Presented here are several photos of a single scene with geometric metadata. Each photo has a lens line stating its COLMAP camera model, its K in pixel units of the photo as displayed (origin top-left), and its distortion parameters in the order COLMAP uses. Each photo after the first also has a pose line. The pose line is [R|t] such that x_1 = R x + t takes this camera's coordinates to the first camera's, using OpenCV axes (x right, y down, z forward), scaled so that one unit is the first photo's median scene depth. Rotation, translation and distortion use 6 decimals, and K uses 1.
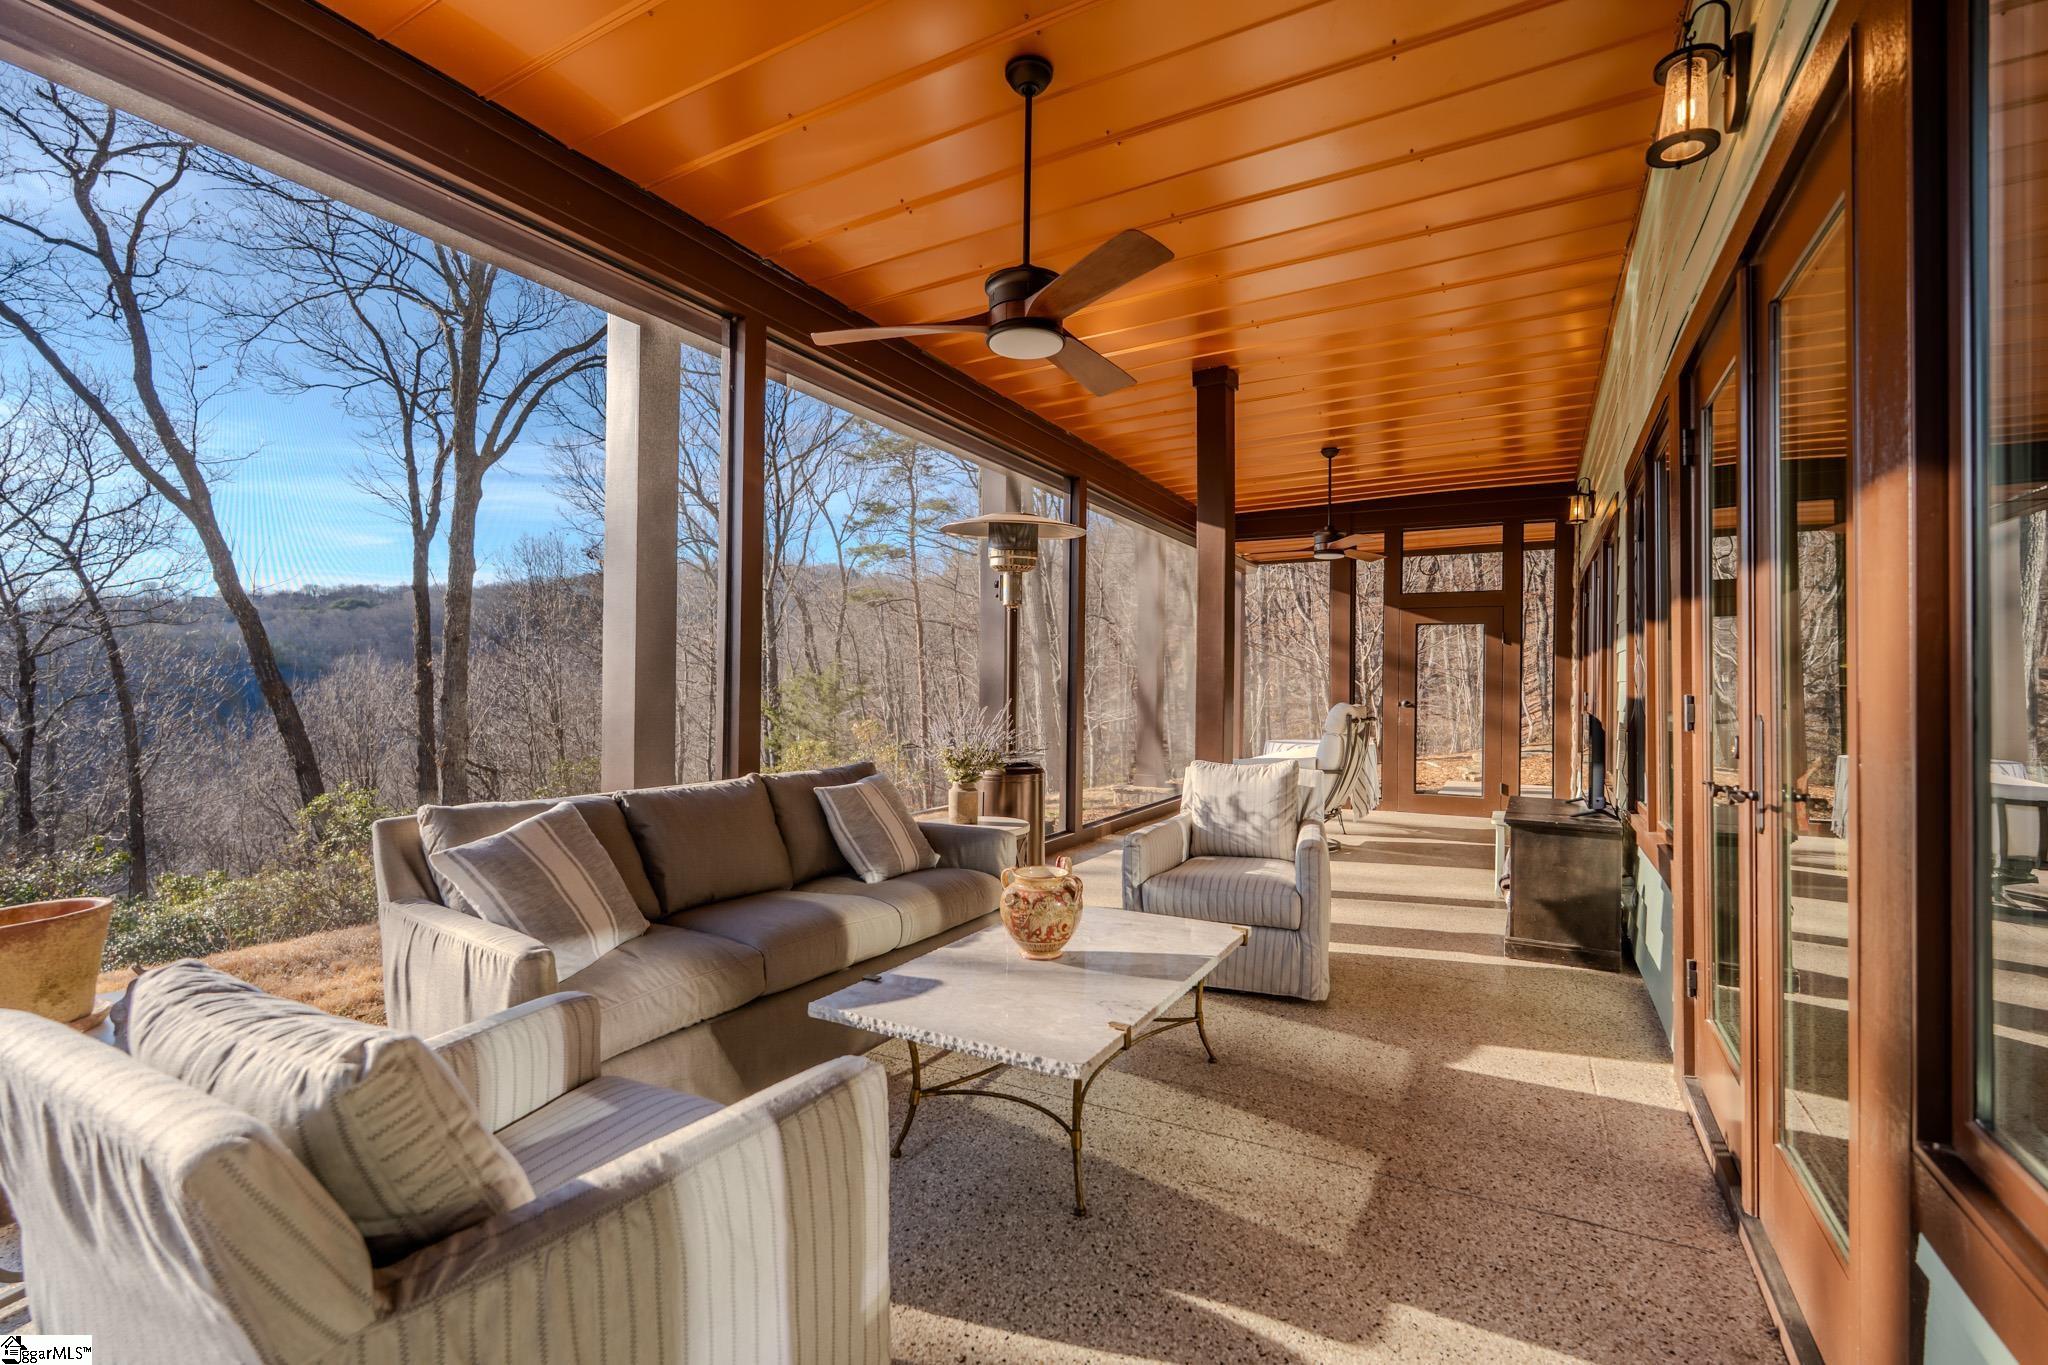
lens RADIAL K [[901.7, 0, 1023.5], [0, 901.7, 684.3], [0, 0, 1]] dist [-0.005290, -0.000156]
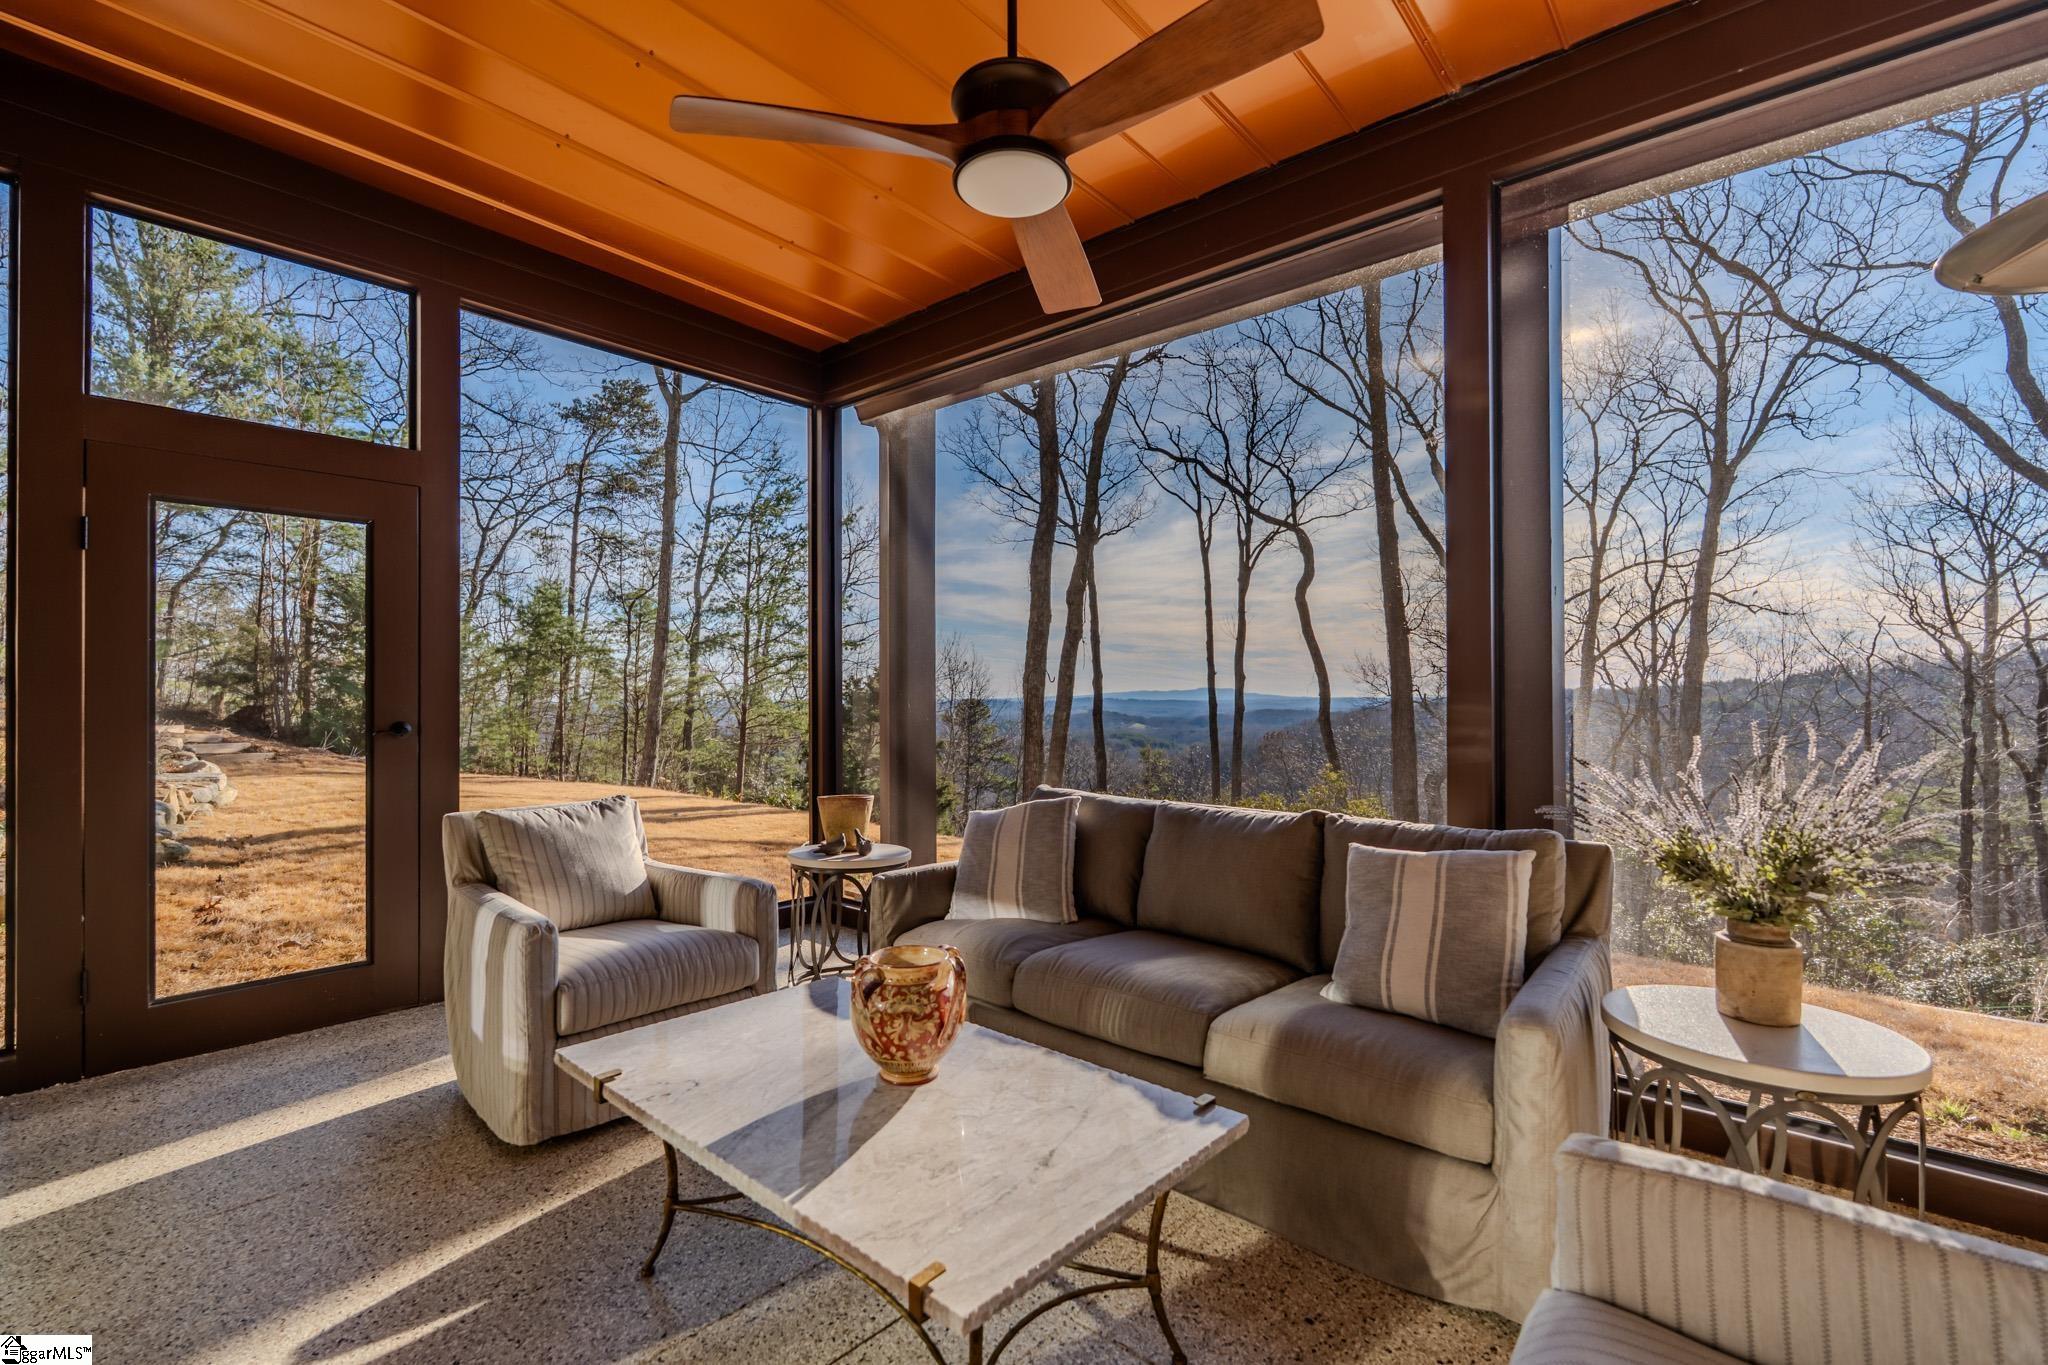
lens RADIAL K [[901.7, 0, 1024.2], [0, 901.7, 686.2], [0, 0, 1]] dist [-0.005290, -0.000156]
pose [[-0.210611, -0.017827, -0.977407, 0.670904], [-0.000635, 0.999836, -0.018099, 0.008877], [0.977570, -0.003192, -0.210587, 1.190696]]
